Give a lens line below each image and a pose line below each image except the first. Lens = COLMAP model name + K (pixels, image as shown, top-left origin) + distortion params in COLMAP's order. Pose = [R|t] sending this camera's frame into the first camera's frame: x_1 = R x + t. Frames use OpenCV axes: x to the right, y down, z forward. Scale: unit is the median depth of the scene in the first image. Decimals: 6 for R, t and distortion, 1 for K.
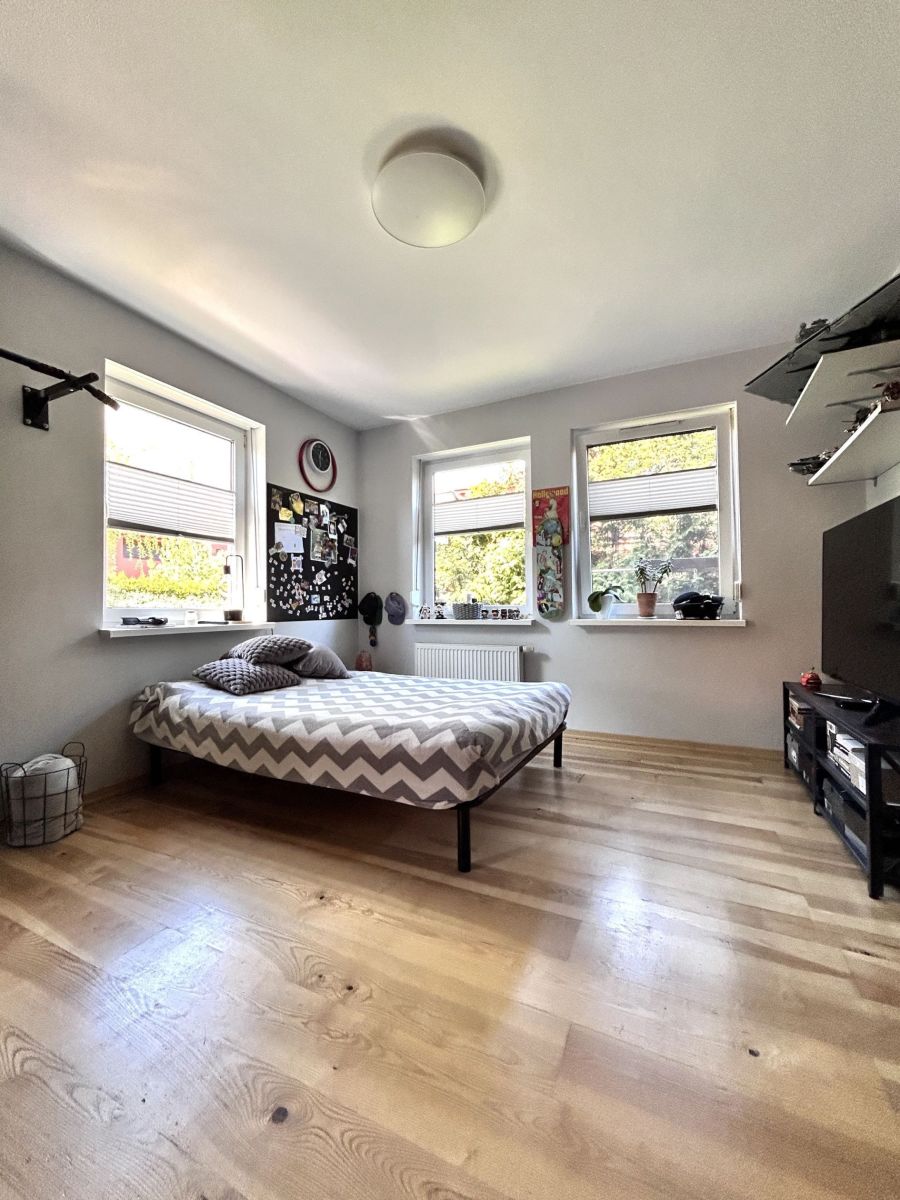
lens RADIAL K [[482.6, 0, 446.9], [0, 482.6, 597.5], [0, 0, 1]] dist [0.000251, -0.000068]
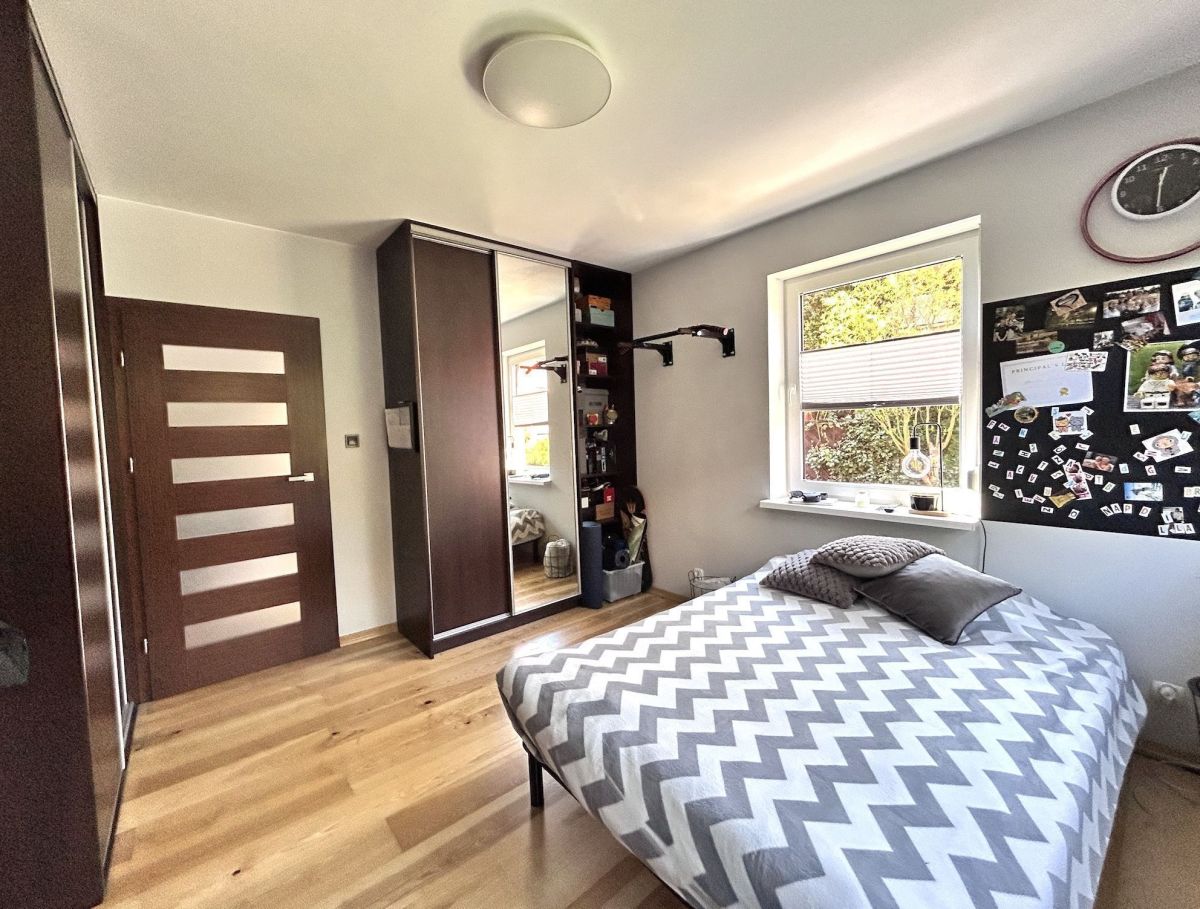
lens RADIAL K [[498.3, 0, 595.7], [0, 498.3, 458.9], [0, 0, 1]] dist [-0.001540, -0.000078]
pose [[-0.396857, 0.075208, -0.914794, 0.420563], [0.051331, 0.996896, 0.059690, -0.092010], [0.916444, -0.023269, -0.399486, 0.732070]]
